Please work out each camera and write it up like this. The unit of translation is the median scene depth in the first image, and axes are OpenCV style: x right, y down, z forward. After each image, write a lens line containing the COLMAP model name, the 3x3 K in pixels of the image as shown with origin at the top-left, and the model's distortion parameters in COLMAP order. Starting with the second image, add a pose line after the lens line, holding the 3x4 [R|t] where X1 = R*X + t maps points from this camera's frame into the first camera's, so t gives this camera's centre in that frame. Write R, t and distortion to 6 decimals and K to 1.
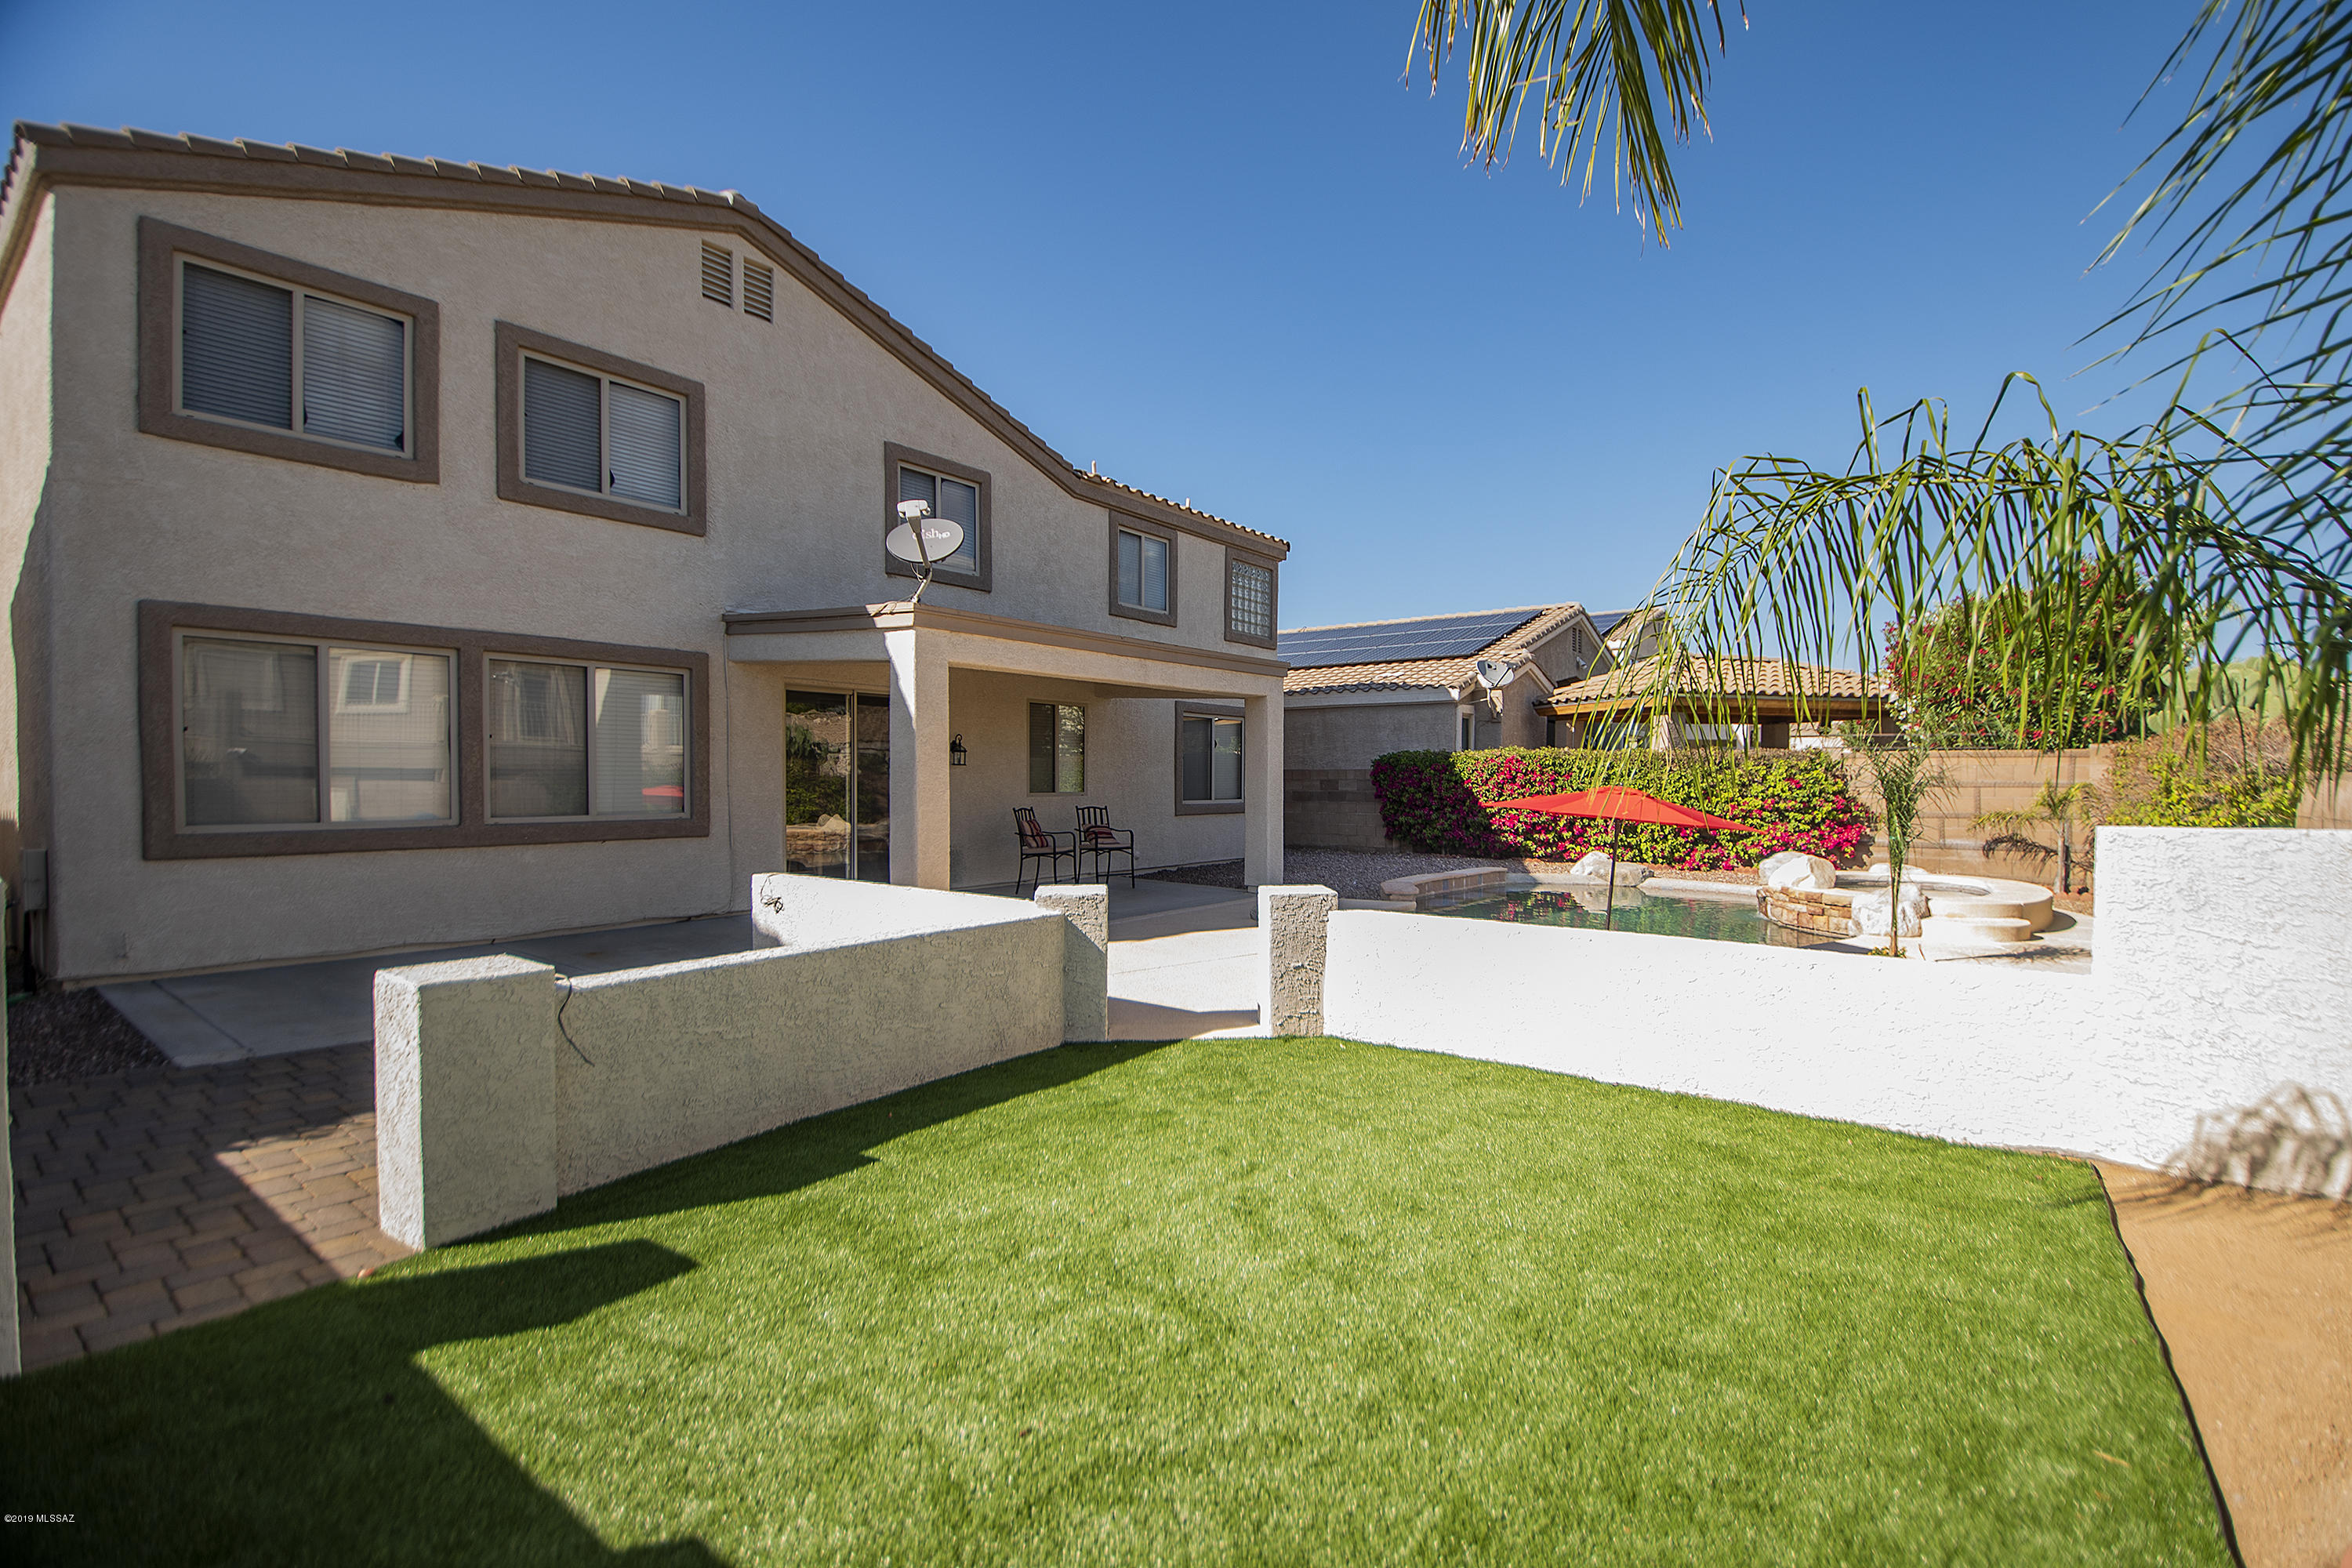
lens RADIAL K [[1064.4, 0, 1177.6], [0, 1064.4, 790.2], [0, 0, 1]] dist [0.006585, -0.008899]
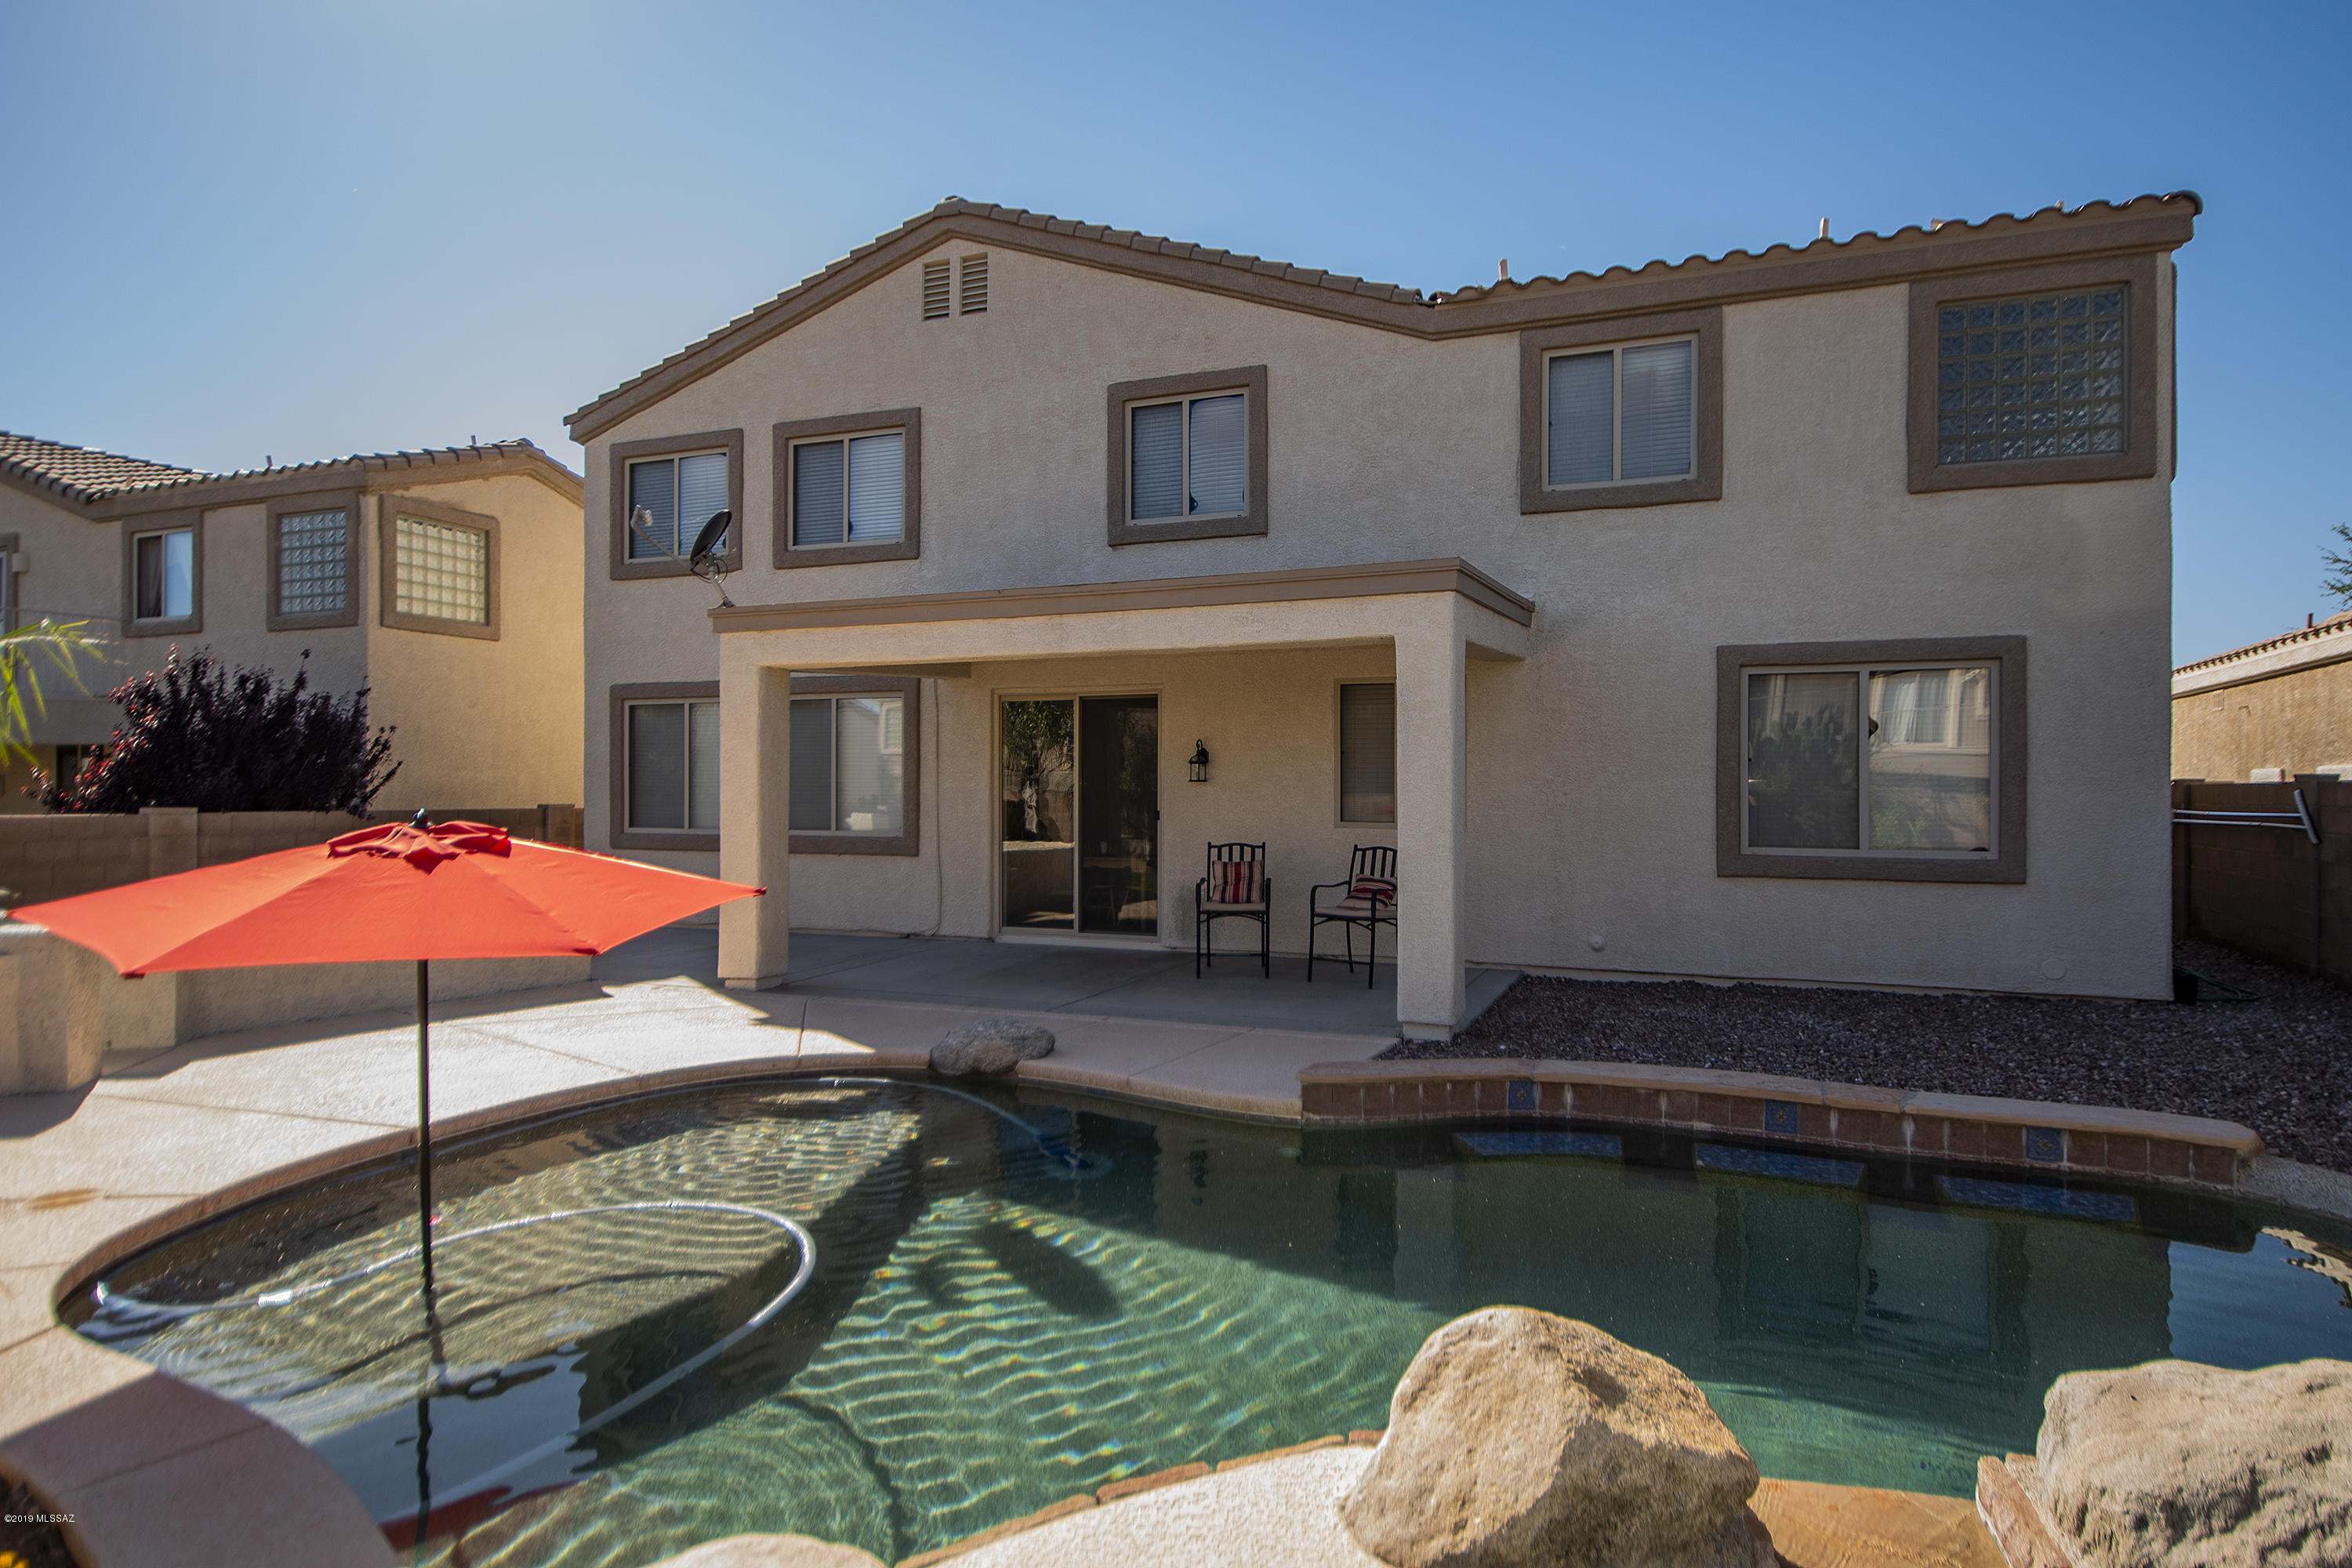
lens RADIAL K [[1300.7, 0, 1176.0], [0, 1300.7, 786.8], [0, 0, 1]] dist [0.008230, -0.000431]
pose [[0.268470, -0.008107, -0.963254, 0.716235], [-0.012130, 0.999857, -0.011796, -0.009197], [0.963212, 0.014851, 0.268333, 0.808956]]
